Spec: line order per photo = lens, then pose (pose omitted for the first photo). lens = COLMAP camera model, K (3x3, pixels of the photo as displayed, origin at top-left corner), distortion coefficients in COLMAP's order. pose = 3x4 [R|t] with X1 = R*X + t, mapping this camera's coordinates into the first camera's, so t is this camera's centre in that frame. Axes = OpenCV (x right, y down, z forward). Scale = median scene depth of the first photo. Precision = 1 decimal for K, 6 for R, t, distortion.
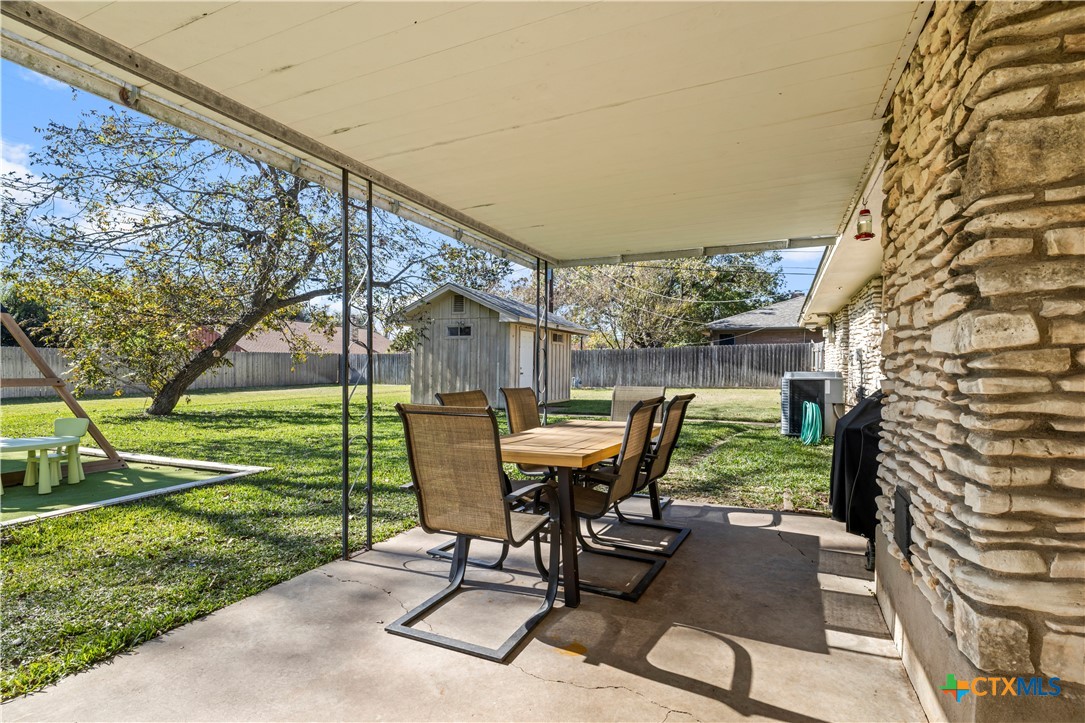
lens RADIAL K [[526.0, 0, 545.9], [0, 526.0, 373.8], [0, 0, 1]] dist [0.000862, 0.000425]
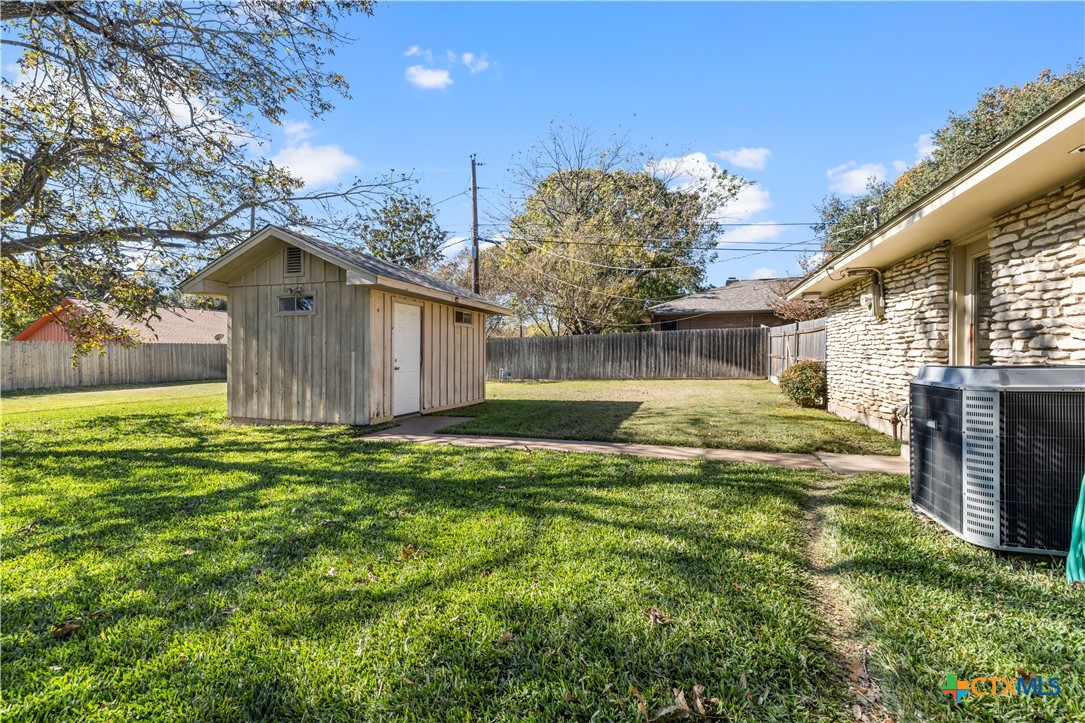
lens RADIAL K [[461.4, 0, 542.5], [0, 461.4, 361.5], [0, 0, 1]] dist [0.000122, 0.000058]
pose [[0.994484, -0.010944, 0.104317, 0.060721], [0.011113, 0.999938, -0.001038, -0.005316], [-0.104299, 0.002191, 0.994544, 0.336667]]
